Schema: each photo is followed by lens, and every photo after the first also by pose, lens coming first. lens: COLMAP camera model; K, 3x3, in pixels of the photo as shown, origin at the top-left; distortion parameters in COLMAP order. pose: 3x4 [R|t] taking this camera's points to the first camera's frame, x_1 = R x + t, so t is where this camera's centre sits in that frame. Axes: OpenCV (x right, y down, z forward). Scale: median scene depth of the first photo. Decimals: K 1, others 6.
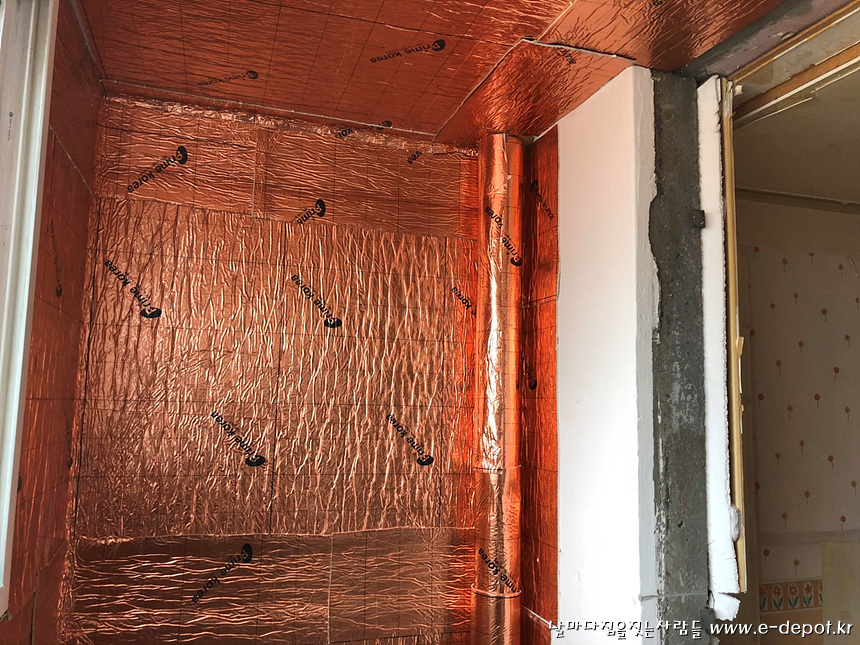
lens RADIAL K [[707.7, 0, 426.0], [0, 707.7, 321.8], [0, 0, 1]] dist [0.038851, -0.044284]
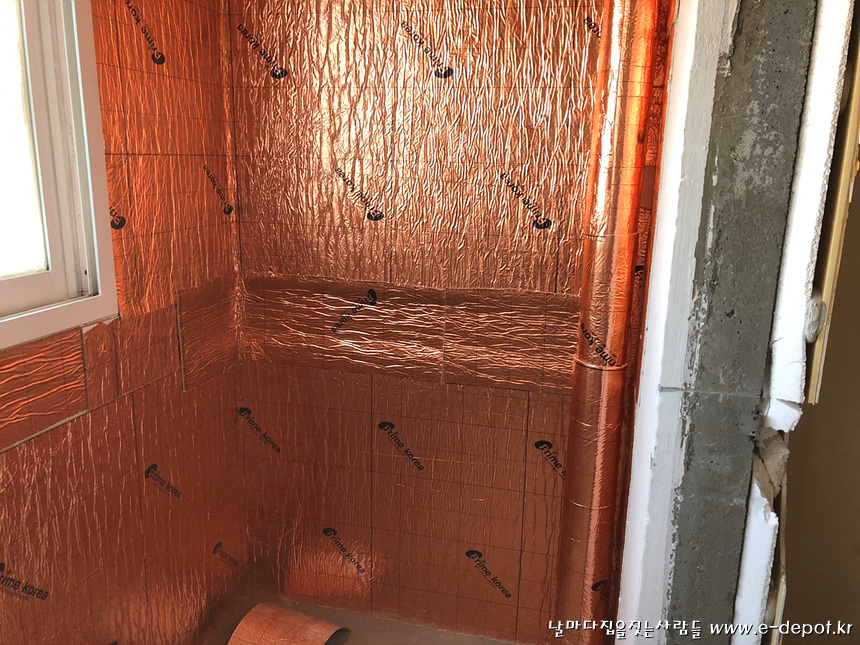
lens RADIAL K [[707.7, 0, 430.8], [0, 707.7, 322.4], [0, 0, 1]] dist [0.038851, -0.044284]
pose [[0.848861, 0.118490, -0.515165, 0.419606], [0.058901, 0.947284, 0.314933, 0.019426], [0.525324, -0.297678, 0.797134, 0.157190]]
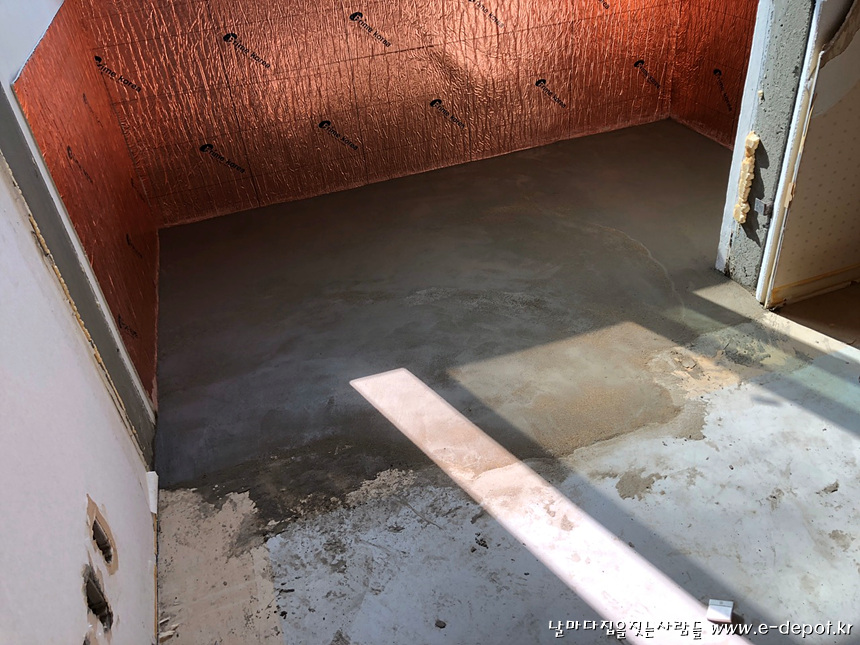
lens RADIAL K [[707.7, 0, 430.4], [0, 707.7, 327.9], [0, 0, 1]] dist [0.038851, -0.044284]
pose [[0.015827, 0.566991, -0.823572, 1.344263], [0.210358, 0.803352, 0.557114, 0.182255], [0.977496, -0.182062, -0.106556, 0.385158]]
